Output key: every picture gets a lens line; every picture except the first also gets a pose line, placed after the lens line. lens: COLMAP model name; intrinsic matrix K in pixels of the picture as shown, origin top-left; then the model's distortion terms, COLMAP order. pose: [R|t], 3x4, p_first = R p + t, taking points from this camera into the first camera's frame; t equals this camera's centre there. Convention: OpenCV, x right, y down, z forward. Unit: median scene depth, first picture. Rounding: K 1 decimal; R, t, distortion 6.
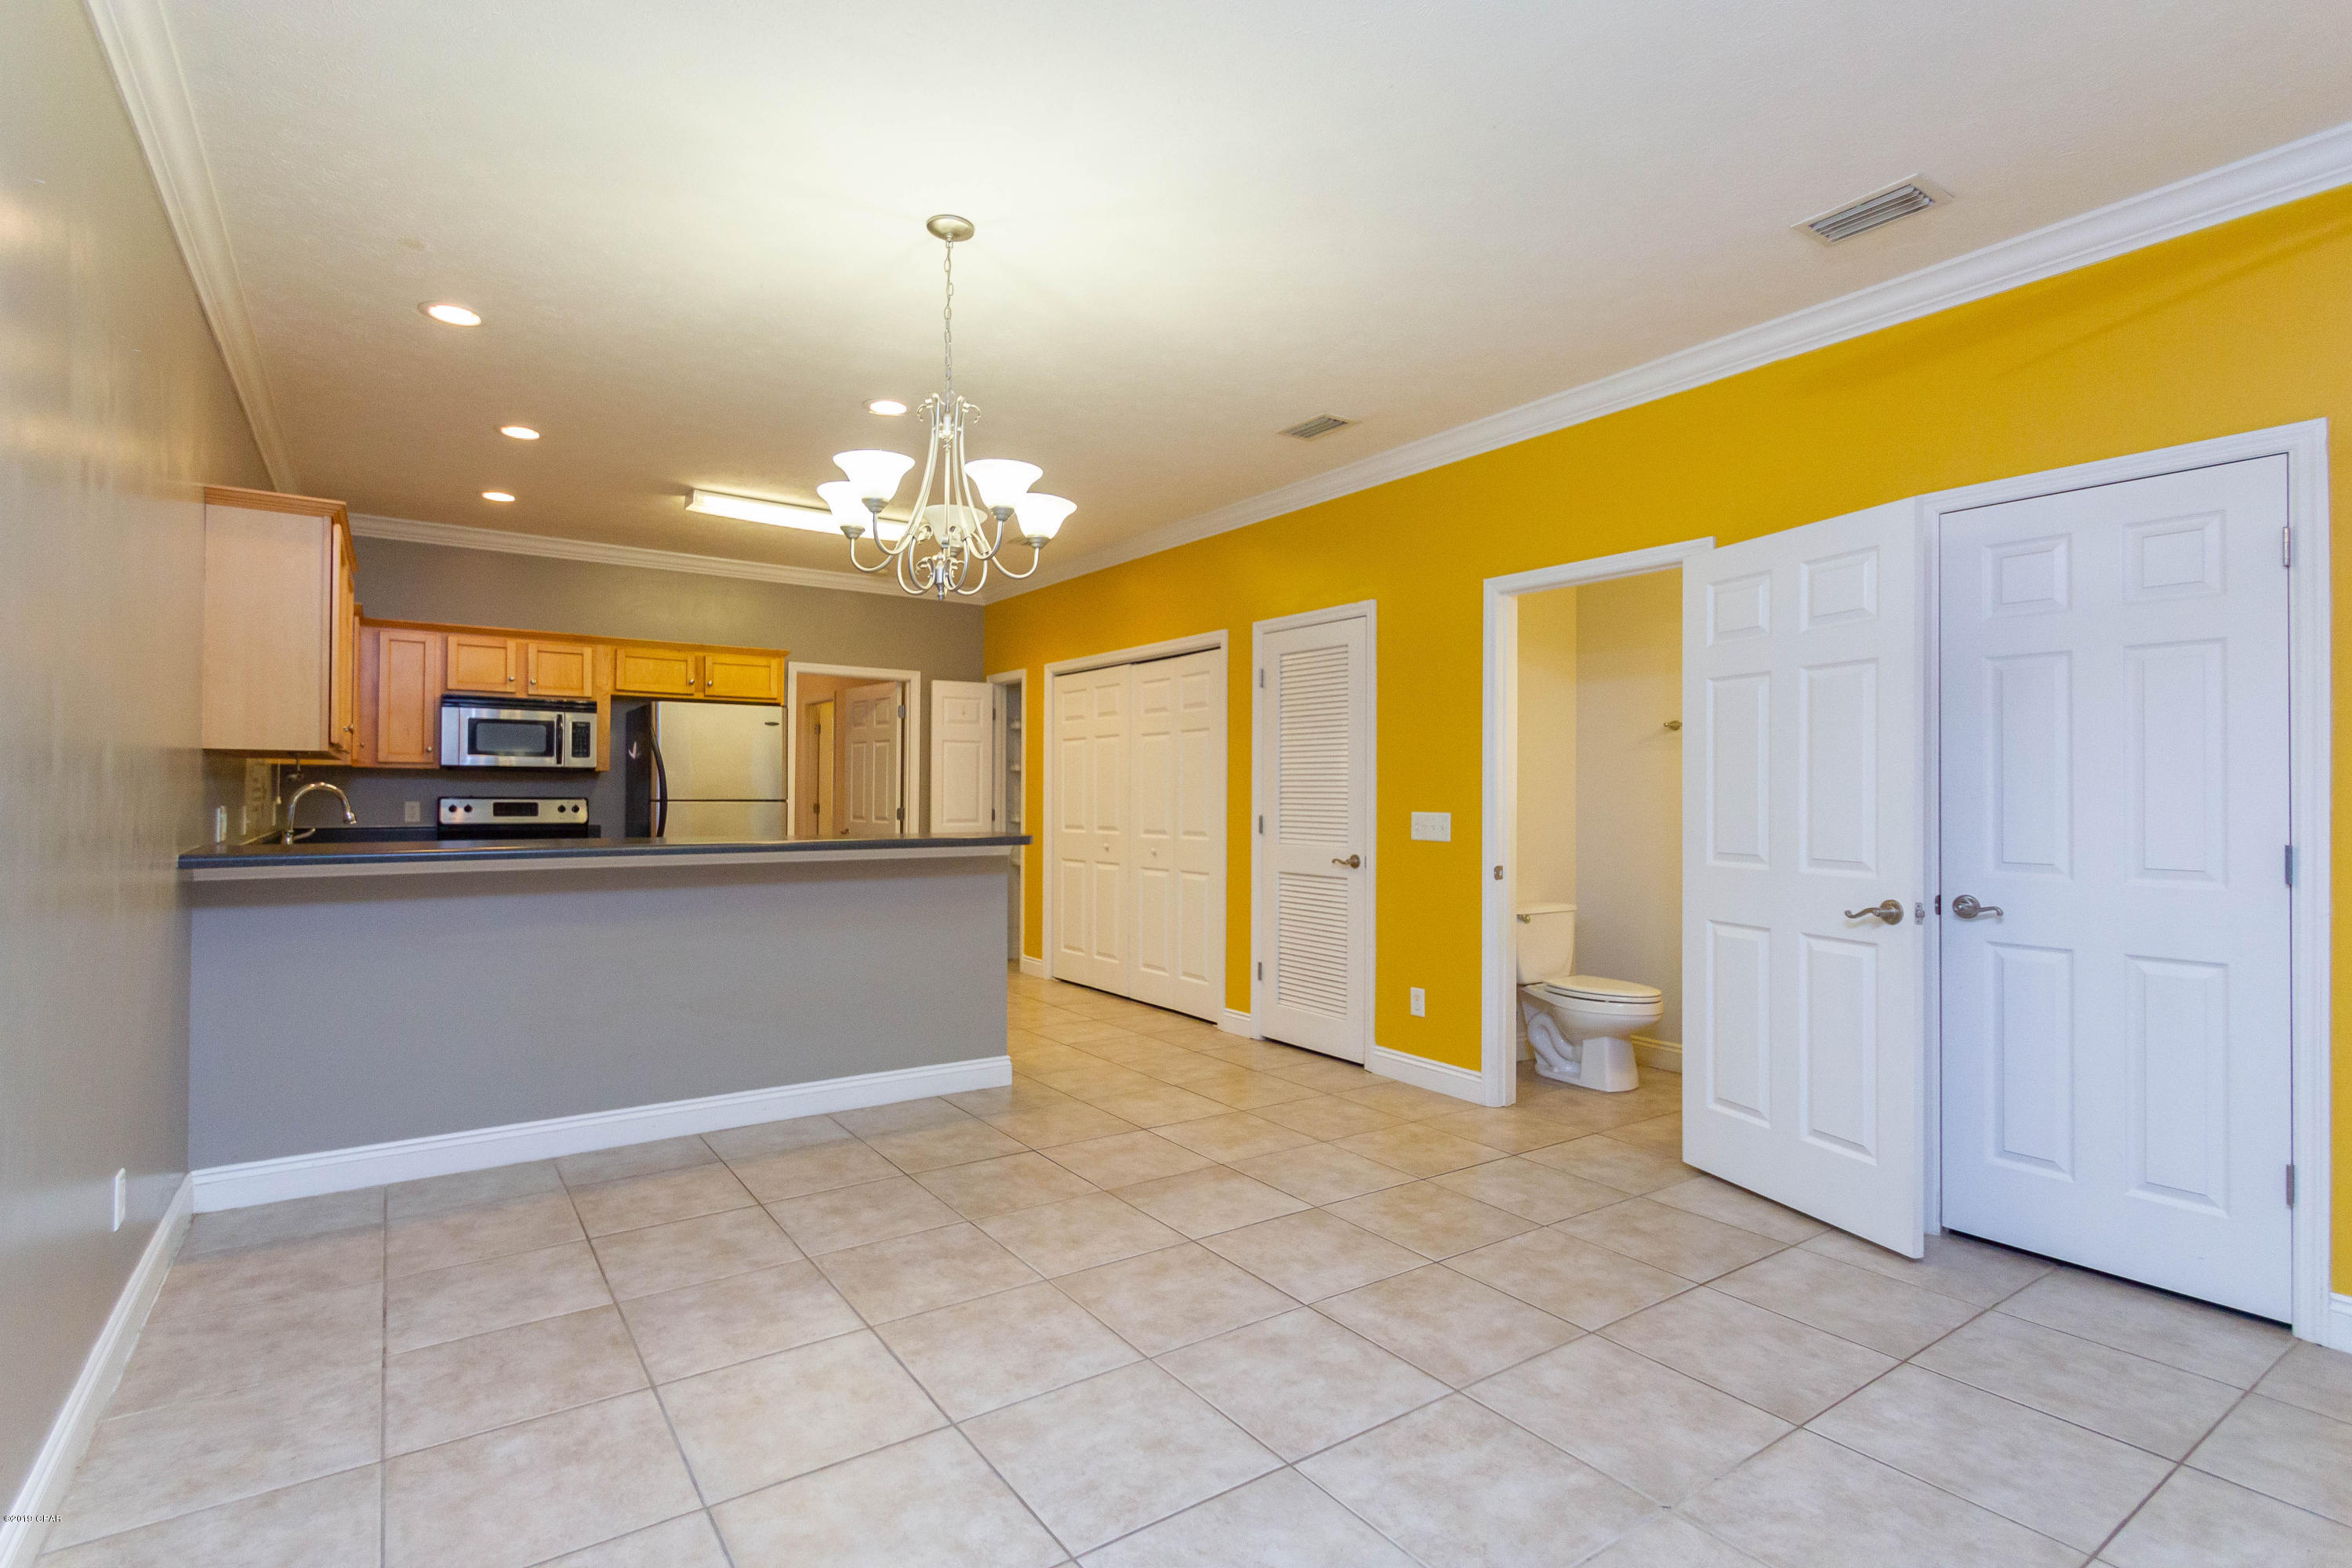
lens RADIAL K [[1096.5, 0, 1145.0], [0, 1096.5, 782.9], [0, 0, 1]] dist [-0.000602, 0.000227]
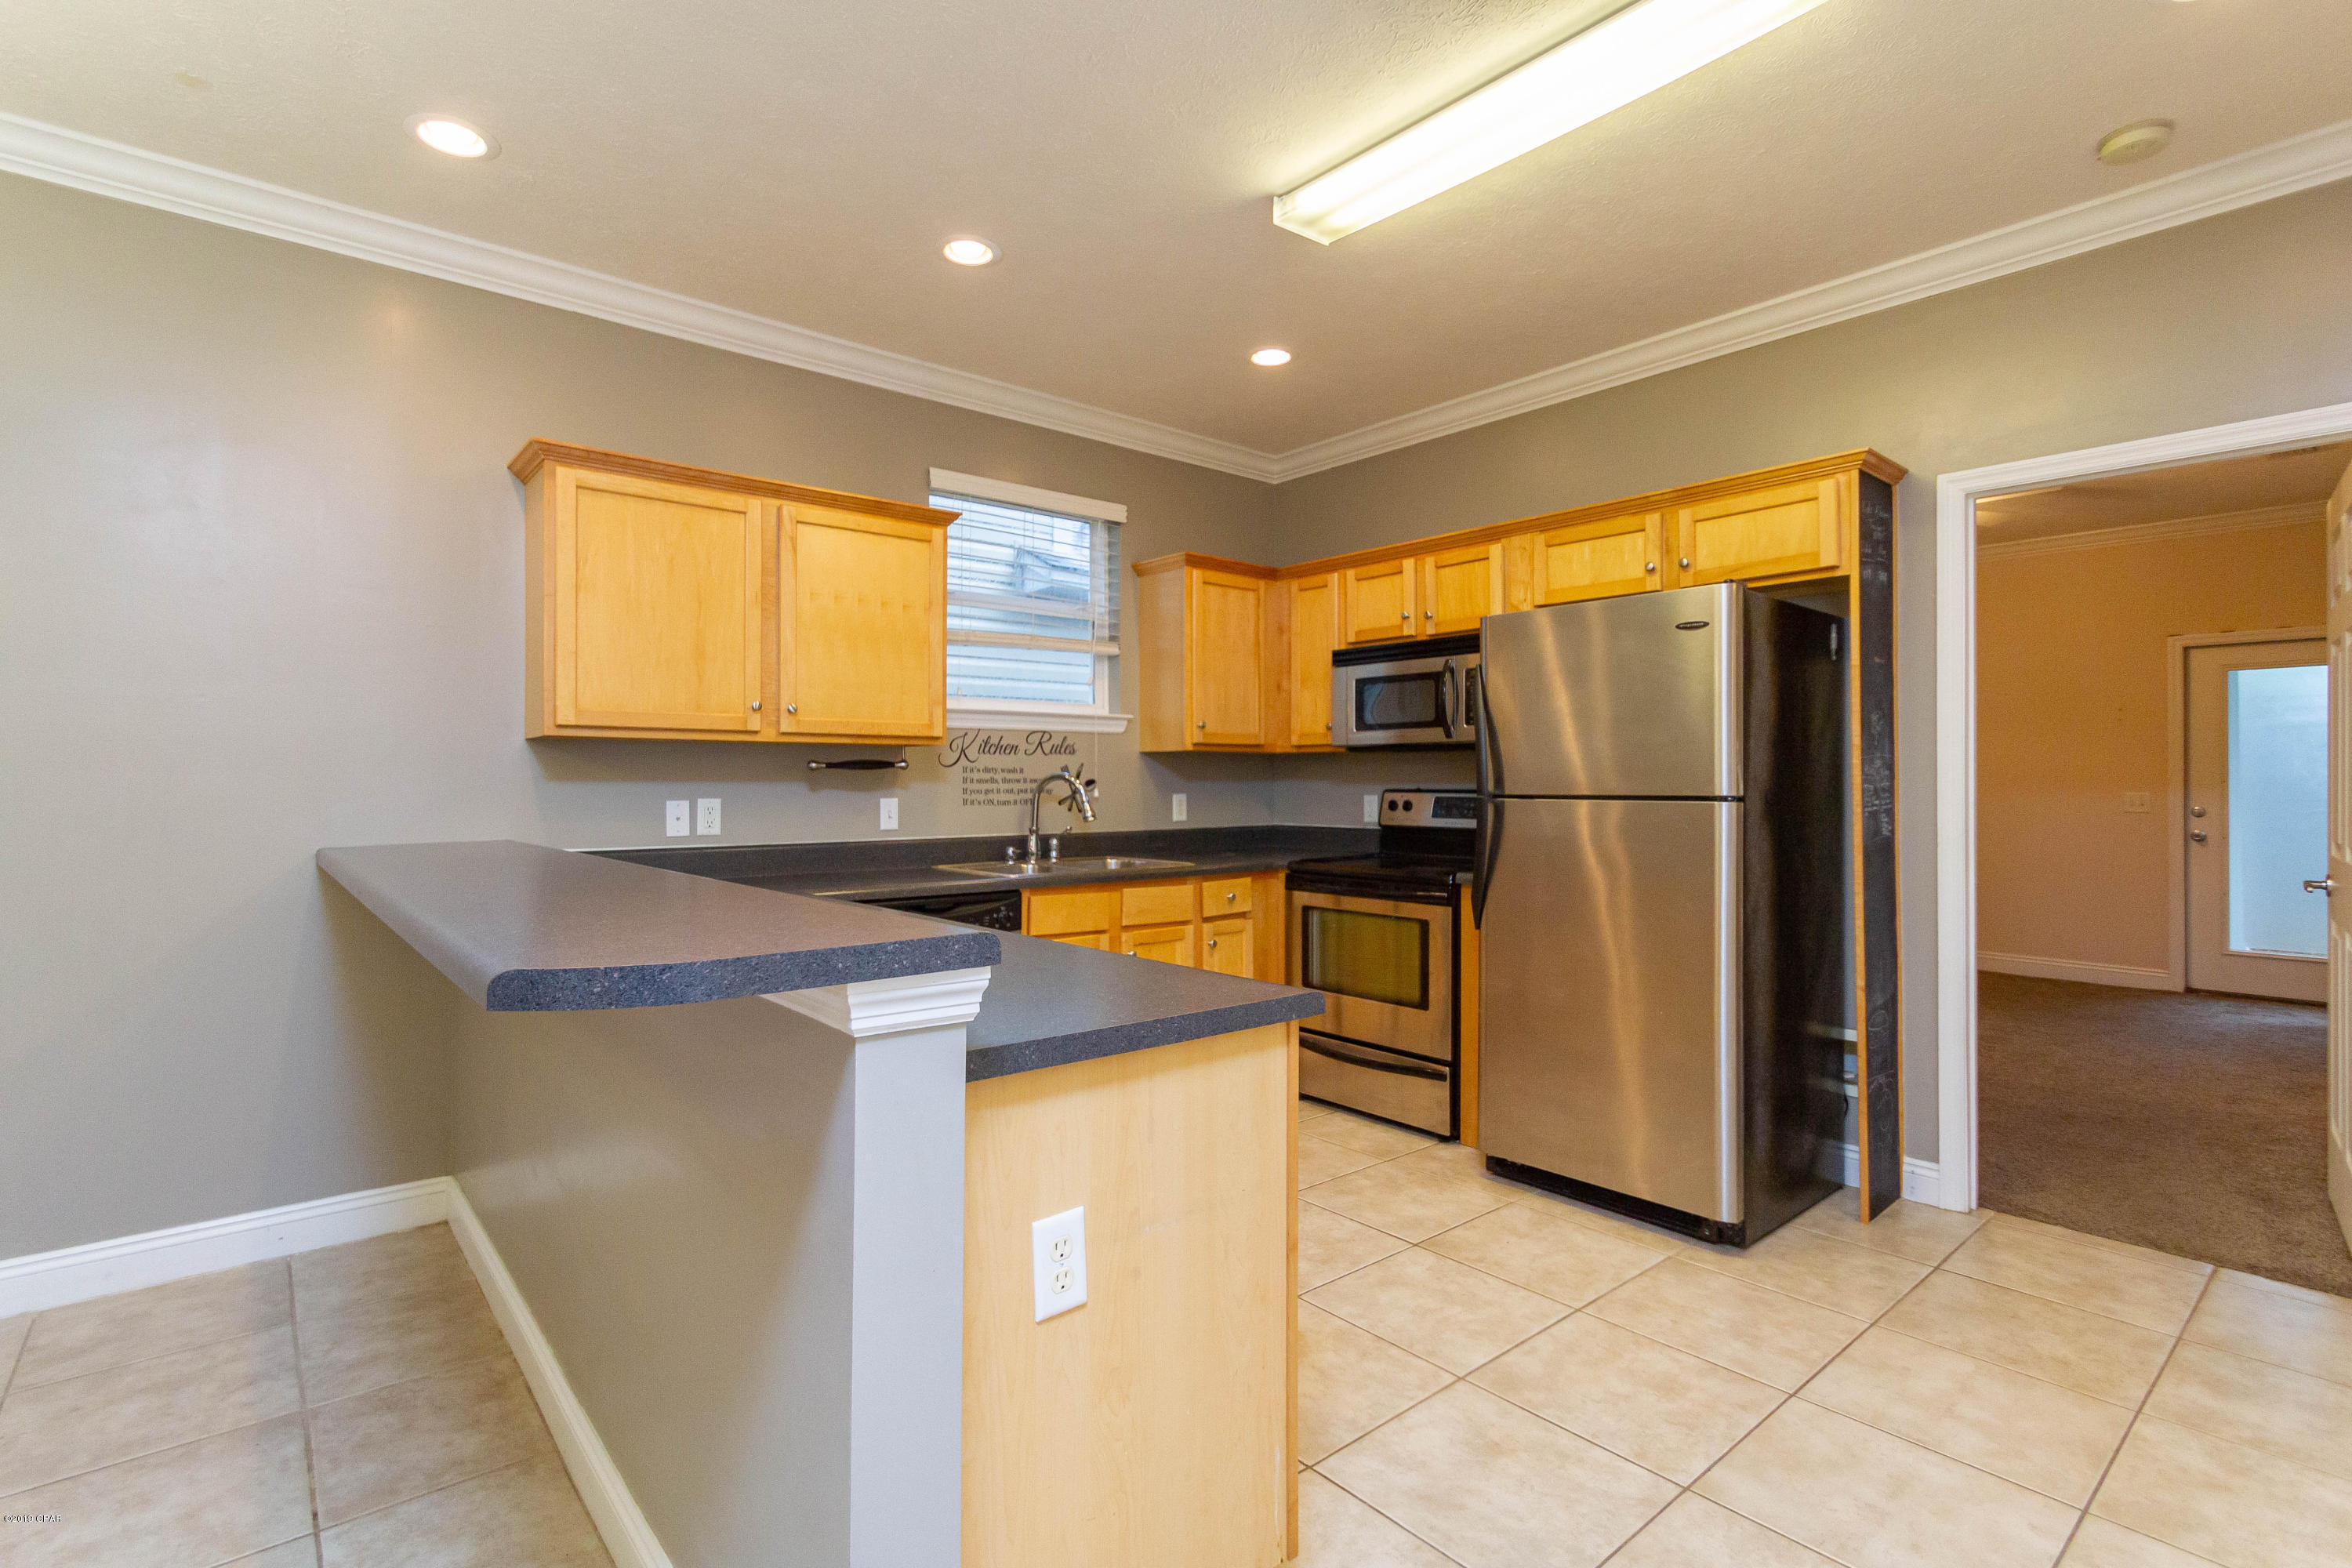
lens RADIAL K [[1096.5, 0, 1145.0], [0, 1096.5, 782.9], [0, 0, 1]] dist [-0.000602, 0.000227]
pose [[0.103315, -0.004213, -0.994640, 0.094771], [0.012207, 0.999921, -0.002968, 0.009774], [0.994574, -0.011835, 0.103358, 0.871373]]
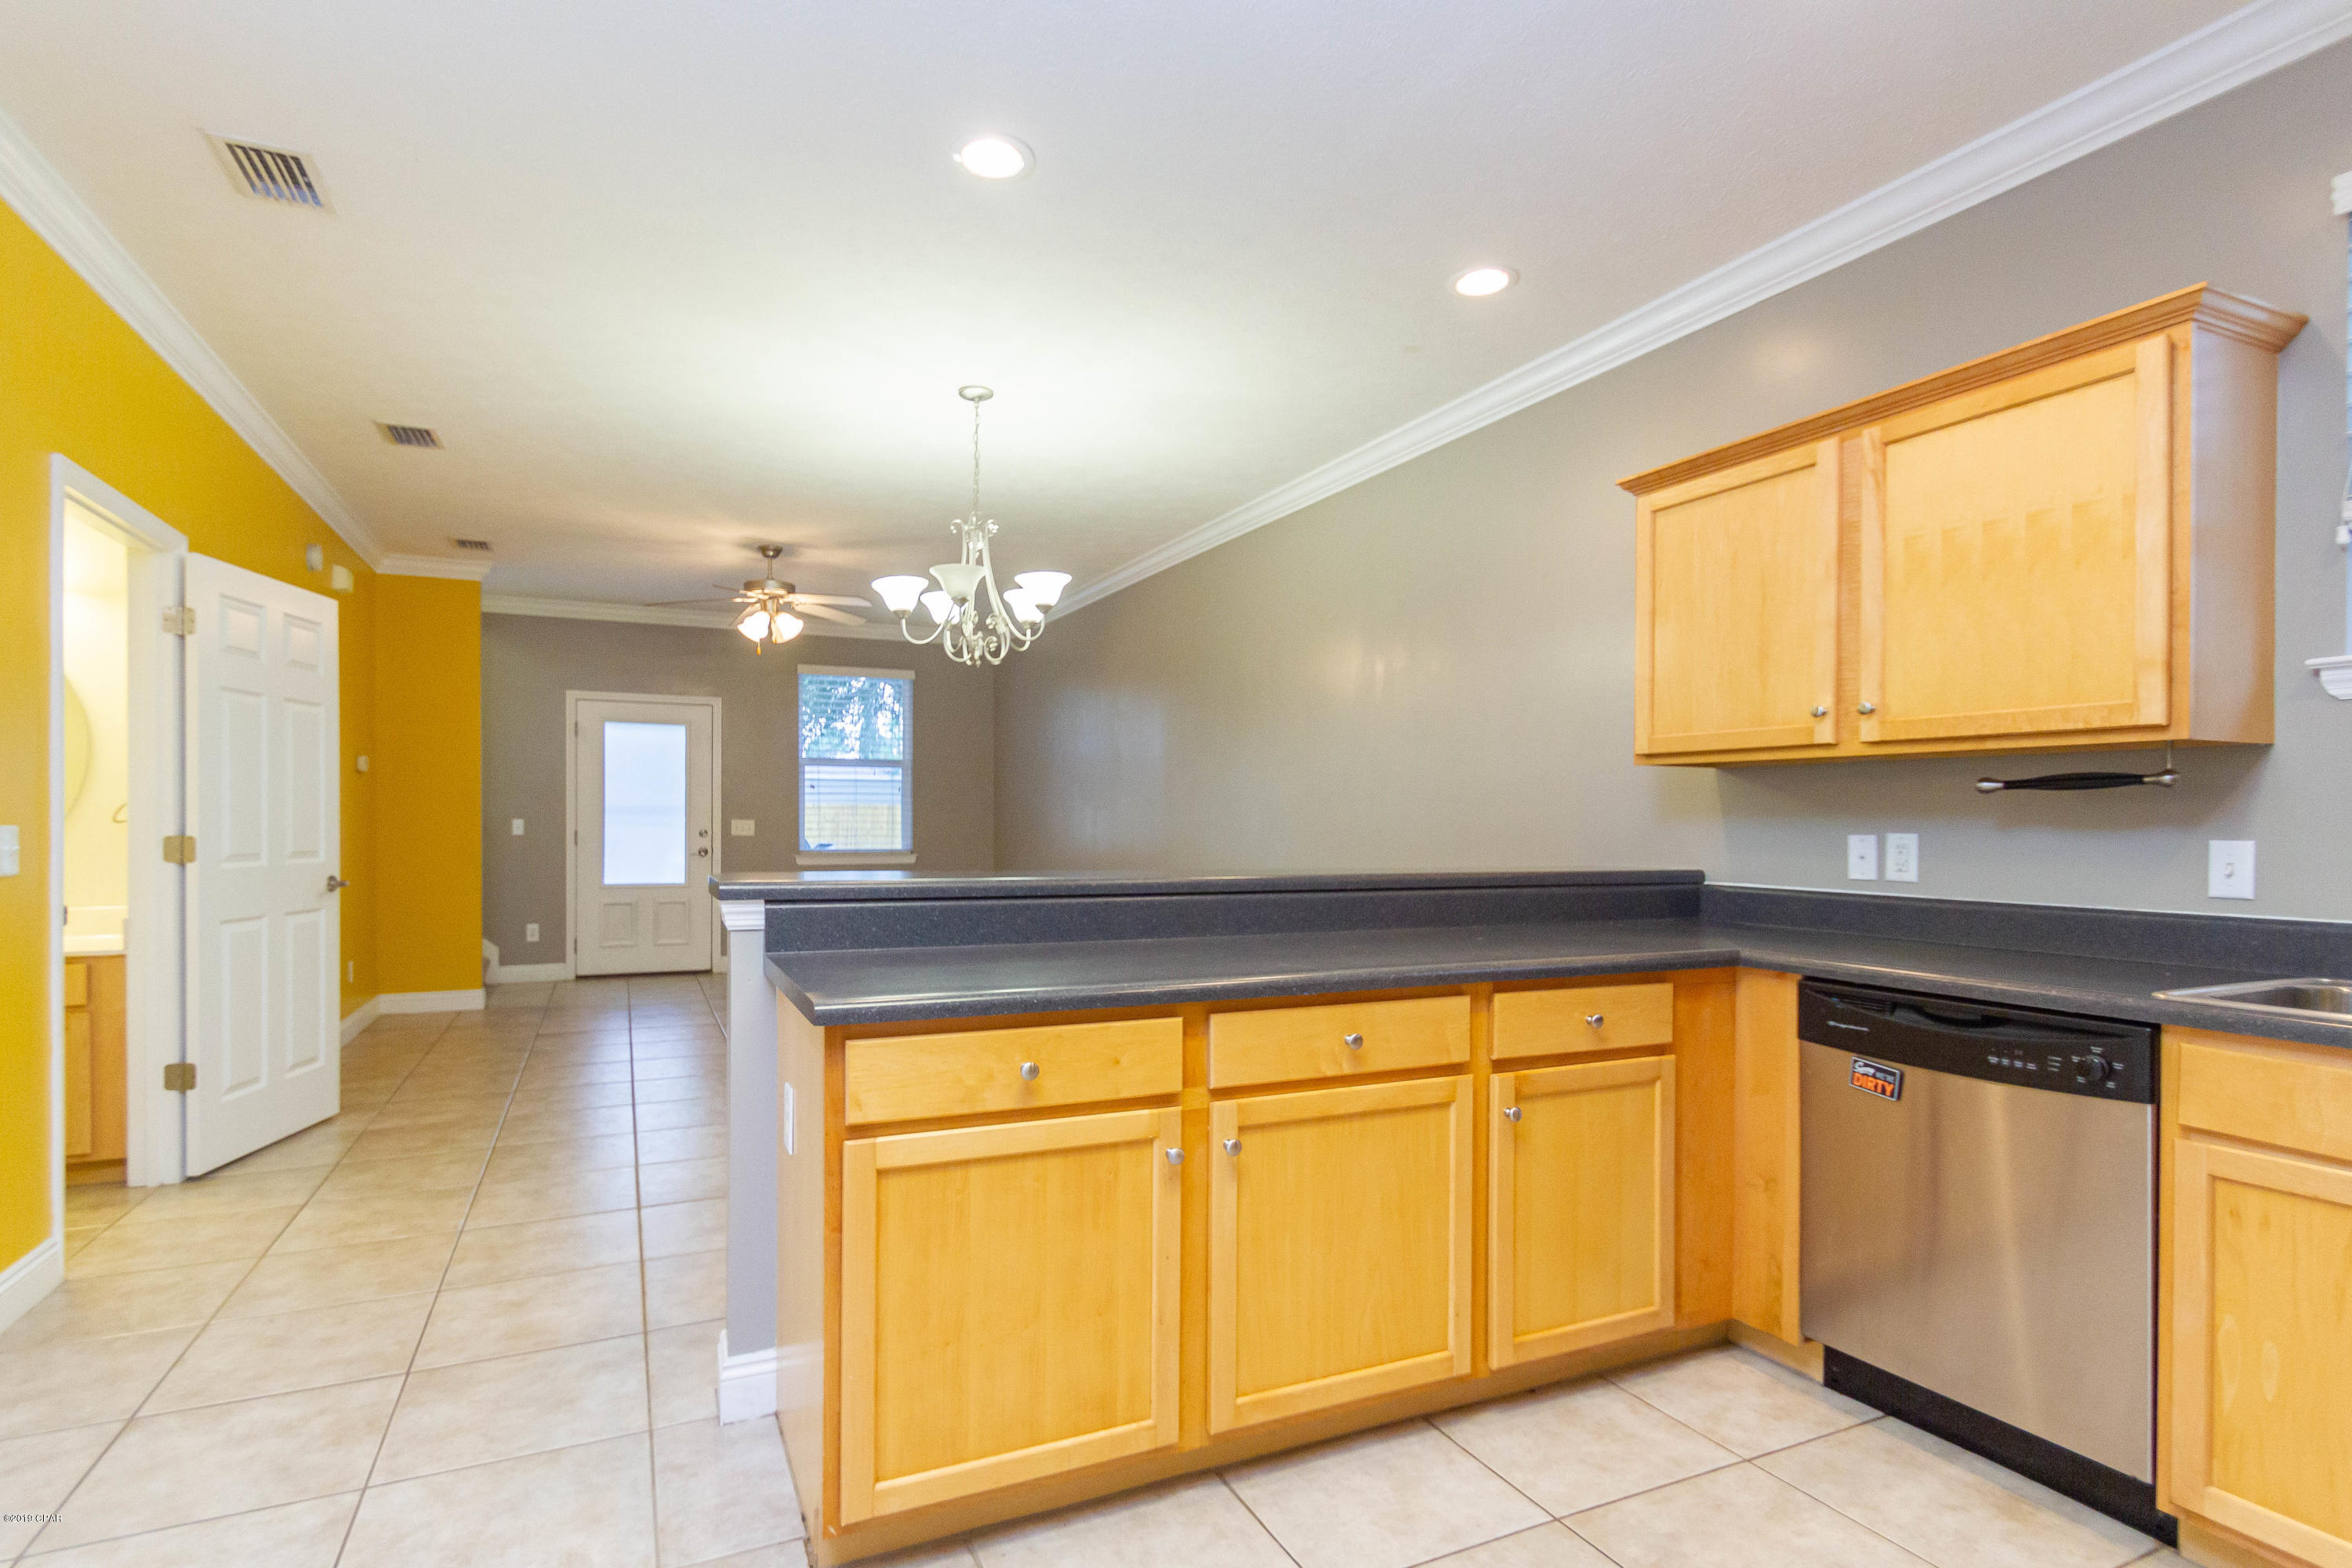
lens RADIAL K [[1150.2, 0, 1179.0], [0, 1150.2, 830.6], [0, 0, 1]] dist [0.003147, 0.000074]
pose [[-0.991217, -0.013246, 0.131581, -0.329667], [-0.013532, 0.999908, -0.001281, 0.018016], [-0.131552, -0.003050, -0.991305, 1.245039]]
